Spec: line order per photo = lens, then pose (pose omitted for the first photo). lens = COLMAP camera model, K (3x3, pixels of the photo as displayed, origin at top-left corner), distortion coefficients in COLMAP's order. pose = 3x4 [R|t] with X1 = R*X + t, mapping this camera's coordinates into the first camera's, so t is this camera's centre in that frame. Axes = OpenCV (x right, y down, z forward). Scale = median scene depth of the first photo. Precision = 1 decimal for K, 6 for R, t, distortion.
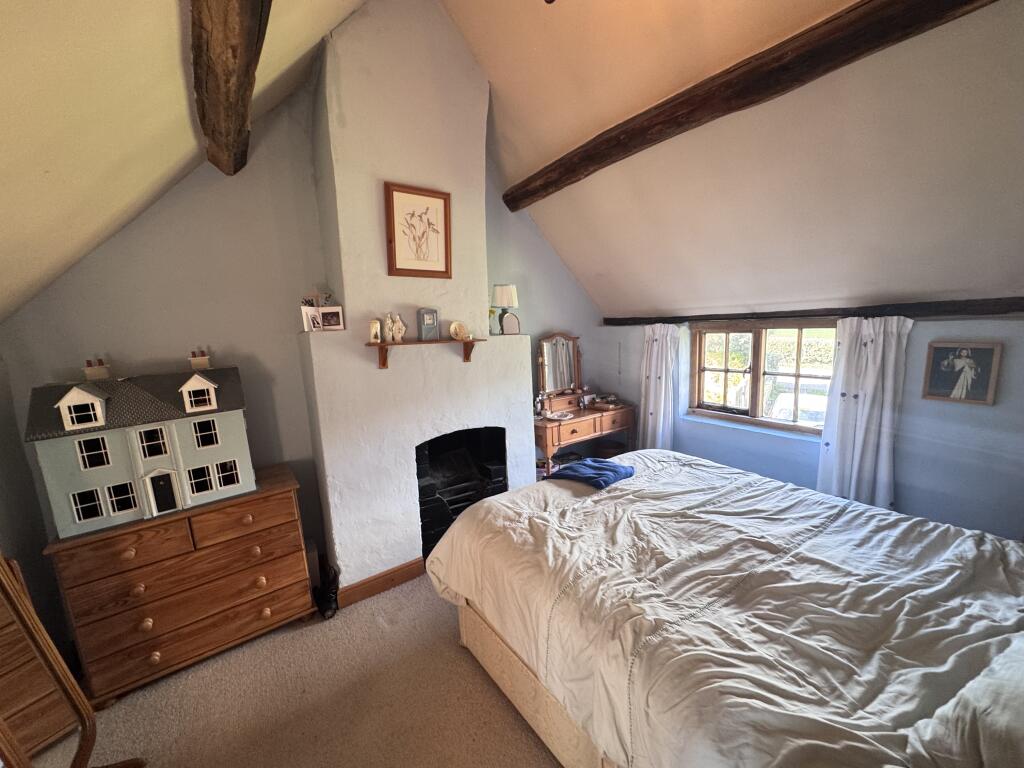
lens RADIAL K [[408.1, 0, 512.9], [0, 408.1, 387.4], [0, 0, 1]] dist [-0.000650, 0.000231]
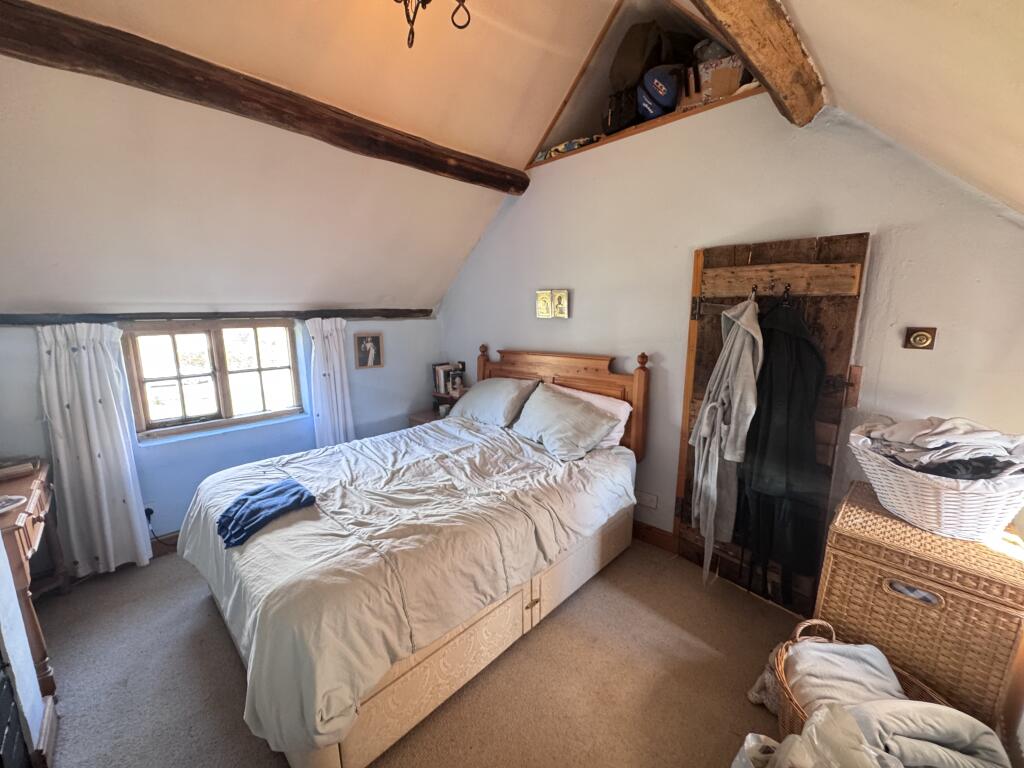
lens RADIAL K [[408.1, 0, 512.7], [0, 408.1, 384.7], [0, 0, 1]] dist [-0.000650, 0.000231]
pose [[-0.173351, -0.134711, 0.975604, -0.678518], [0.167023, 0.972231, 0.163923, -0.073691], [-0.970594, 0.191364, -0.146037, 0.648749]]
